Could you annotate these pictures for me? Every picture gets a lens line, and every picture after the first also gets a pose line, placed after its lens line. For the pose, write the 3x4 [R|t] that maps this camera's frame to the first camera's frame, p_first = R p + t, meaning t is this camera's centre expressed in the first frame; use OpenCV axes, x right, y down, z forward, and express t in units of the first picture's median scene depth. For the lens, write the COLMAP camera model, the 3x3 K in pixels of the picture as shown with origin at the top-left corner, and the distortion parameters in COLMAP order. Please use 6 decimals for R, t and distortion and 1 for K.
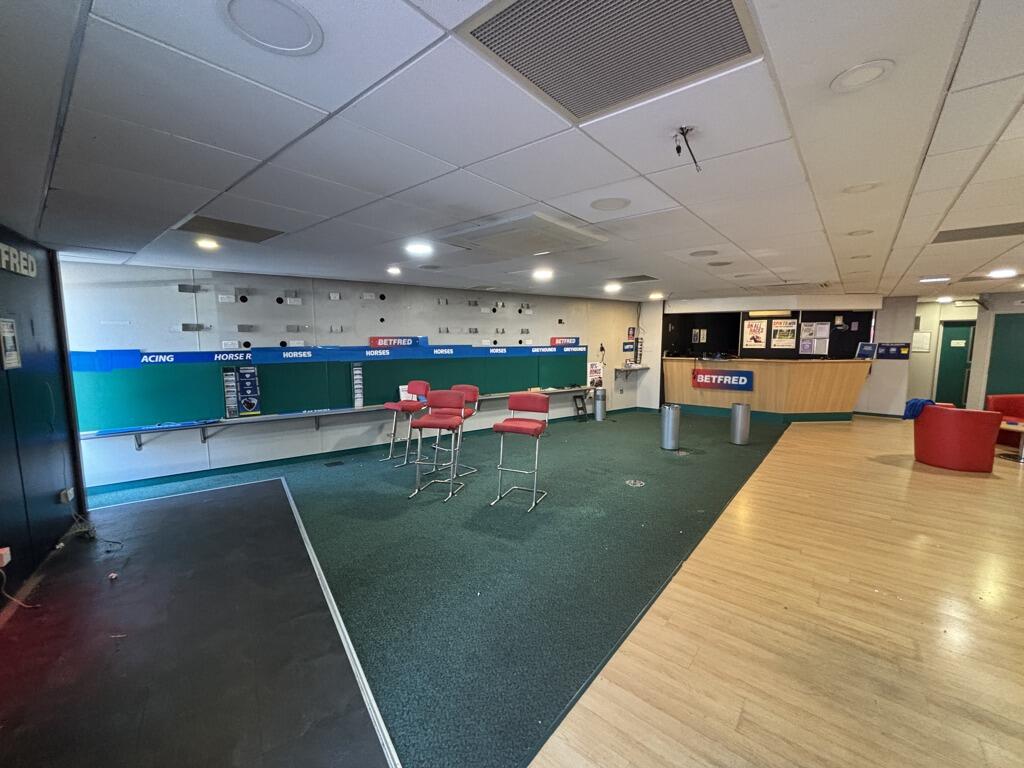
lens RADIAL K [[414.1, 0, 508.0], [0, 414.1, 389.8], [0, 0, 1]] dist [0.012780, -0.001050]
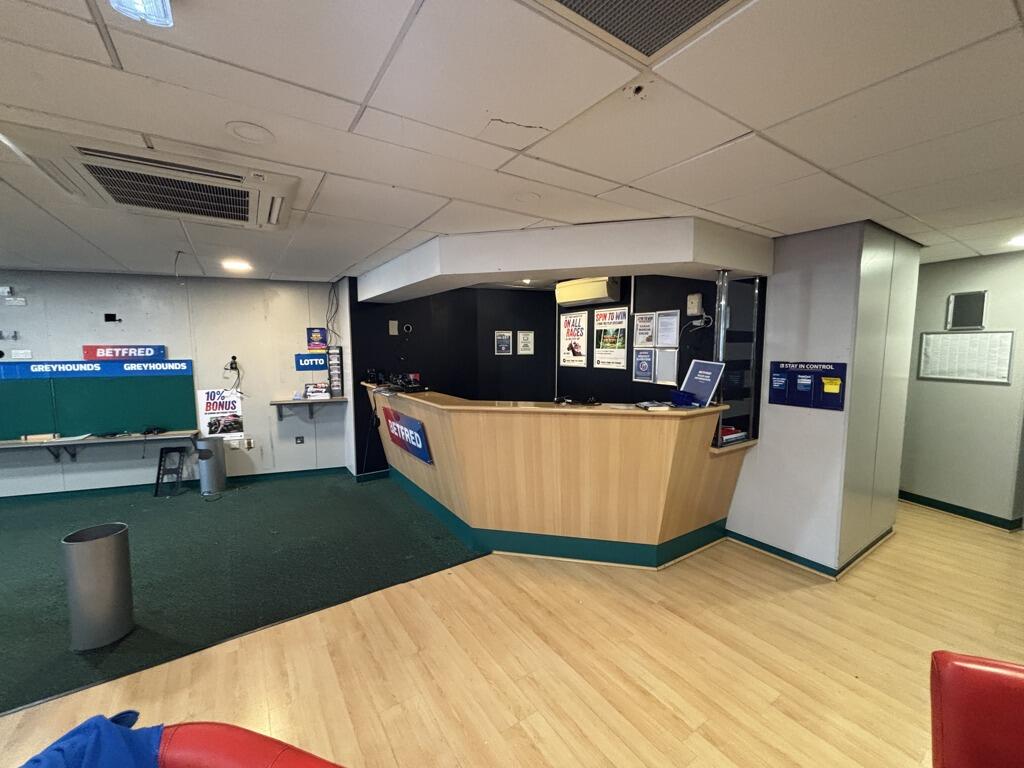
lens RADIAL K [[414.1, 0, 510.5], [0, 414.1, 383.1], [0, 0, 1]] dist [0.012780, -0.001050]
pose [[0.956382, 0.024633, -0.291078, 0.788237], [-0.034091, 0.999041, -0.027464, -0.075504], [0.290123, 0.036189, 0.956305, 0.588181]]
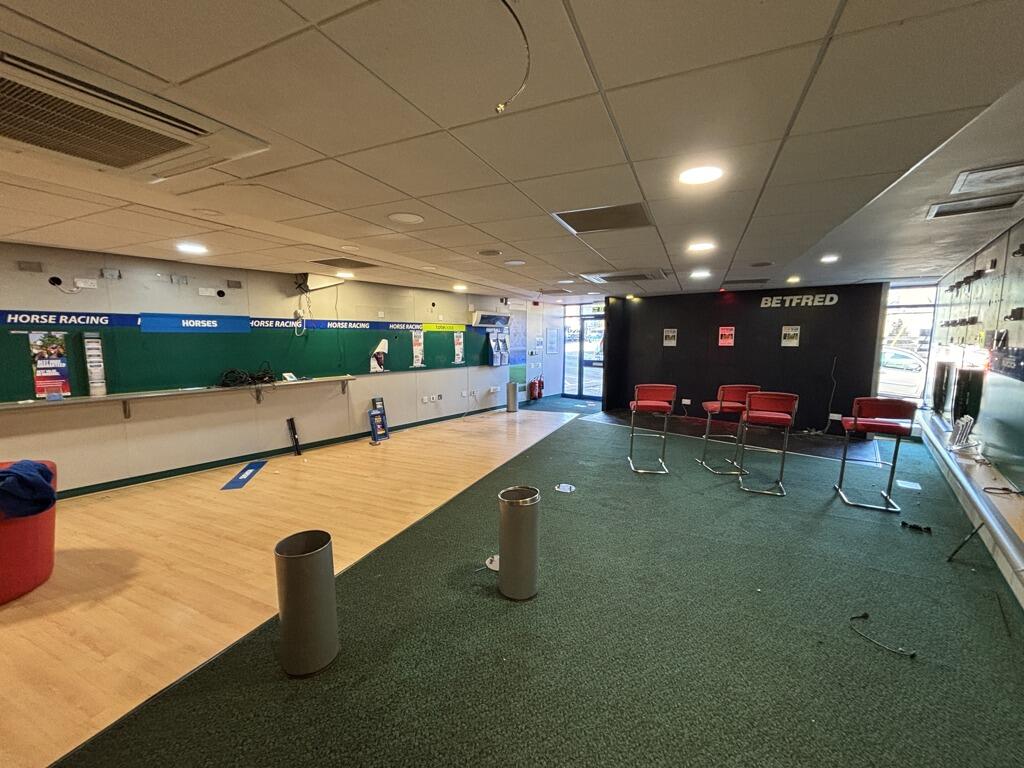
lens RADIAL K [[414.1, 0, 510.5], [0, 414.1, 385.6], [0, 0, 1]] dist [0.012780, -0.001050]
pose [[-0.962395, 0.034513, -0.269451, 0.383440], [-0.033080, 0.969625, 0.242350, -0.127115], [0.269631, 0.242150, -0.932021, 1.023443]]
